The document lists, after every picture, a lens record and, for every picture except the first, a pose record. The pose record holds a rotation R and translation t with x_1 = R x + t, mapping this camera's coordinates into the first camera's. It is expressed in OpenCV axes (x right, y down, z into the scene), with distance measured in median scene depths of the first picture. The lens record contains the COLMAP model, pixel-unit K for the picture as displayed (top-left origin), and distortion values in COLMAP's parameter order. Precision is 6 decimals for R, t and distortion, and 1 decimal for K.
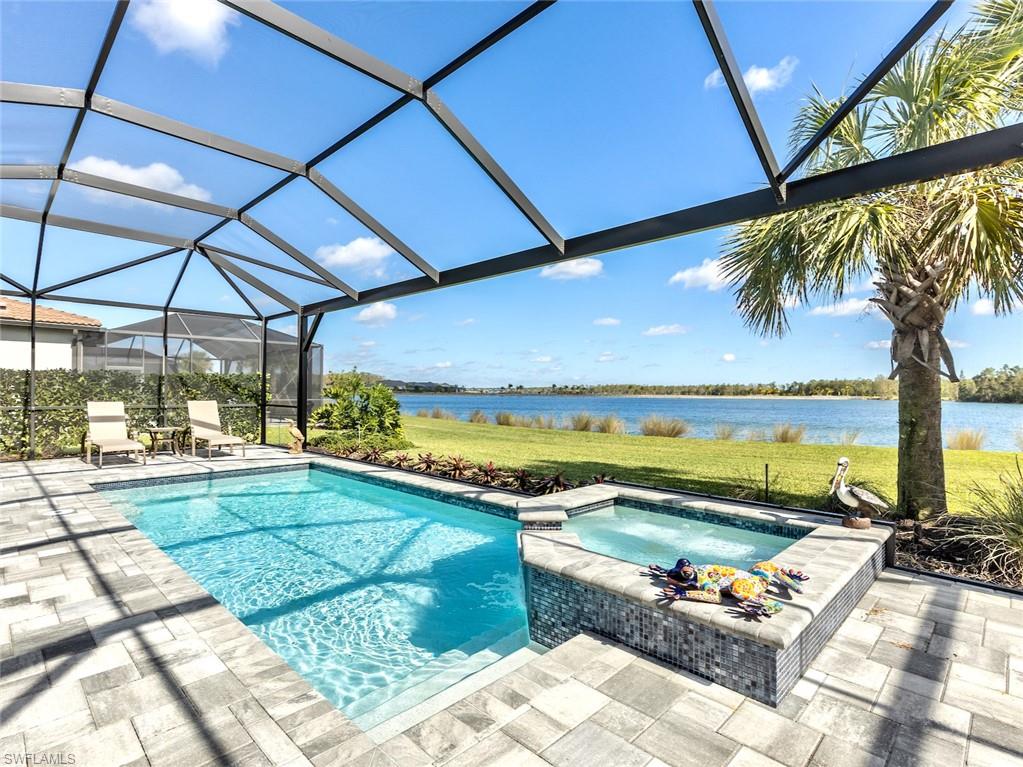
lens RADIAL K [[516.3, 0, 504.9], [0, 516.3, 384.2], [0, 0, 1]] dist [0.010780, -0.002704]
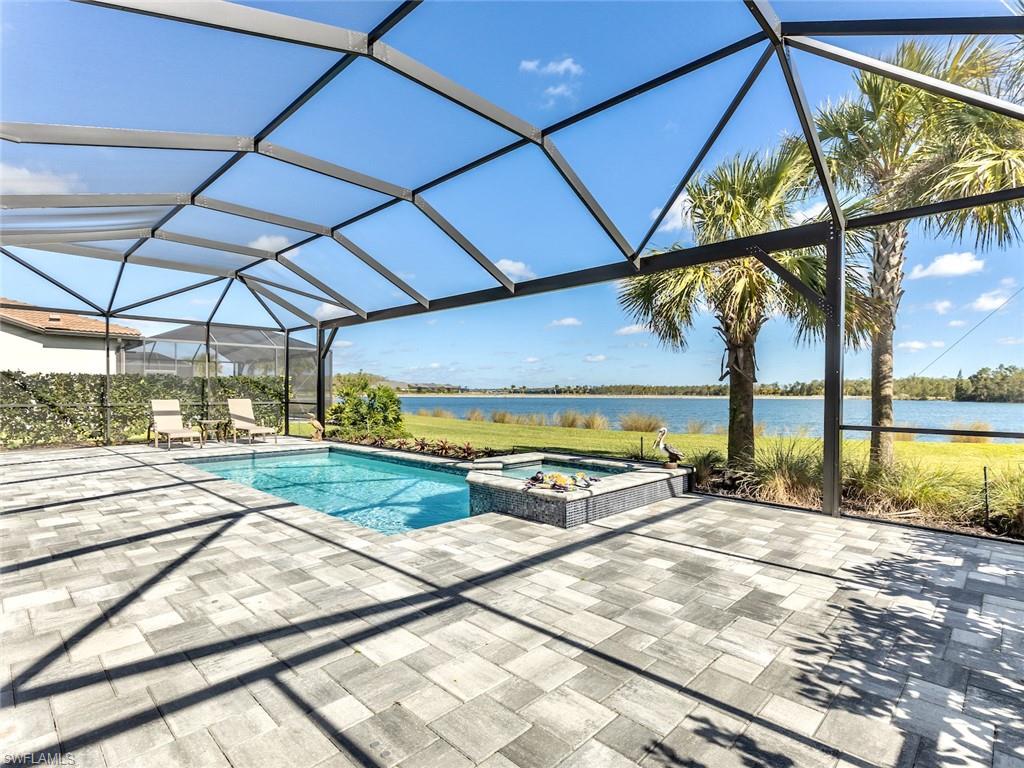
lens RADIAL K [[516.8, 0, 515.3], [0, 516.8, 393.2], [0, 0, 1]] dist [0.010780, -0.002704]
pose [[0.999909, -0.002688, 0.013227, 0.060248], [0.002476, 0.999870, 0.015961, 0.000890], [-0.013268, -0.015927, 0.999785, -0.264747]]
